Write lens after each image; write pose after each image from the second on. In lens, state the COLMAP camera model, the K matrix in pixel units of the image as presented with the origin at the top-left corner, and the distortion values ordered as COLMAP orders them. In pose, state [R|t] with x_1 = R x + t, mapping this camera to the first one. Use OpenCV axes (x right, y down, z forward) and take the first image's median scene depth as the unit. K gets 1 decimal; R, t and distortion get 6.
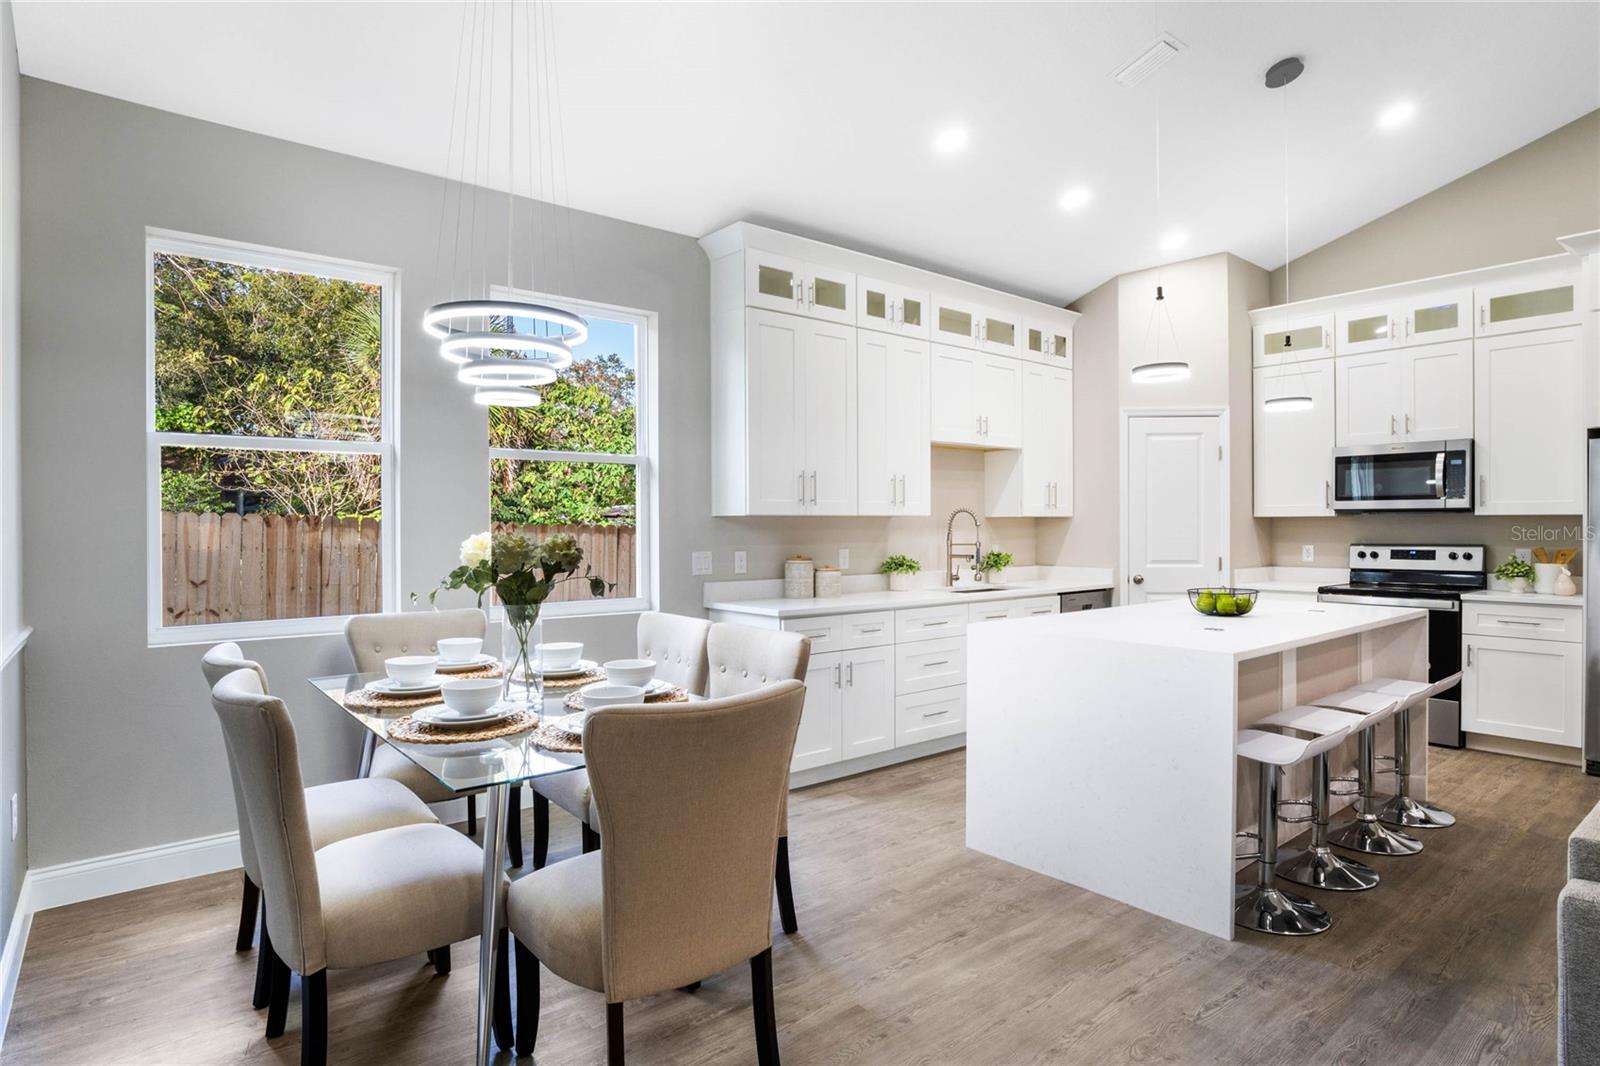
lens RADIAL K [[840.9, 0, 800.7], [0, 840.9, 527.5], [0, 0, 1]] dist [-0.026264, -0.000260]
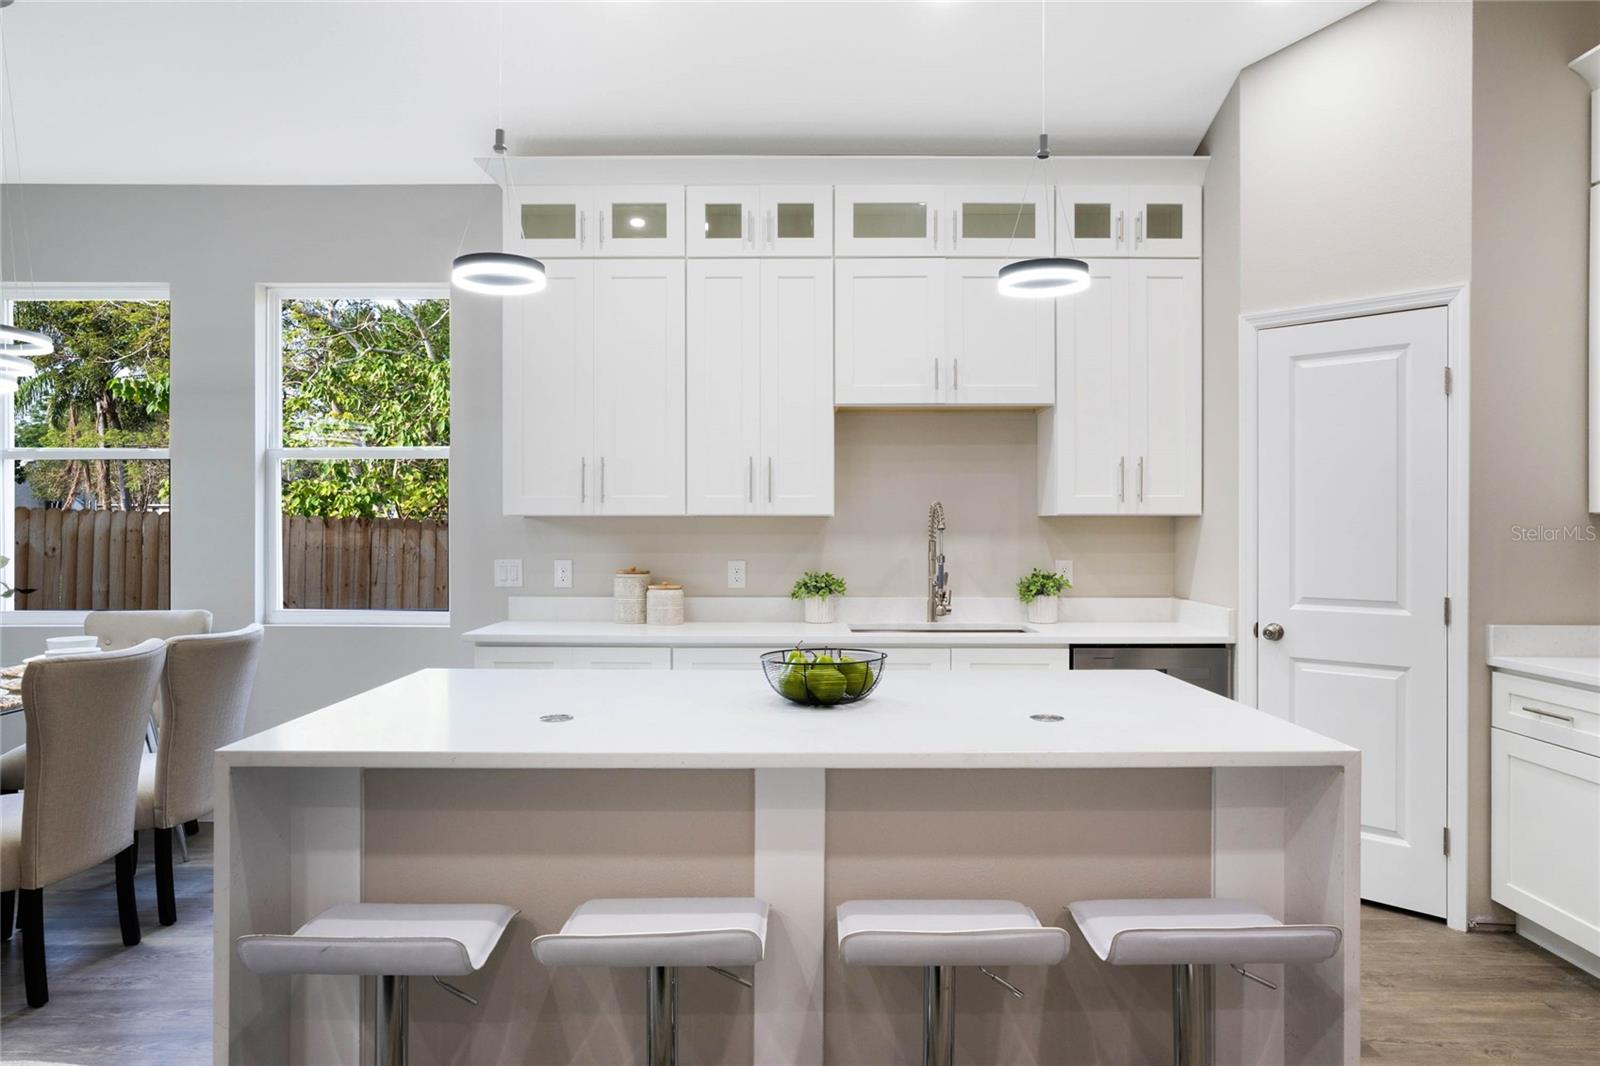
lens RADIAL K [[990.7, 0, 800.3], [0, 990.7, 532.7], [0, 0, 1]] dist [-0.005117, -0.000295]
pose [[0.779395, 0.006972, -0.626494, 0.634757], [-0.004045, 0.999973, 0.006095, -0.004390], [0.626520, -0.002216, 0.779402, 0.359088]]
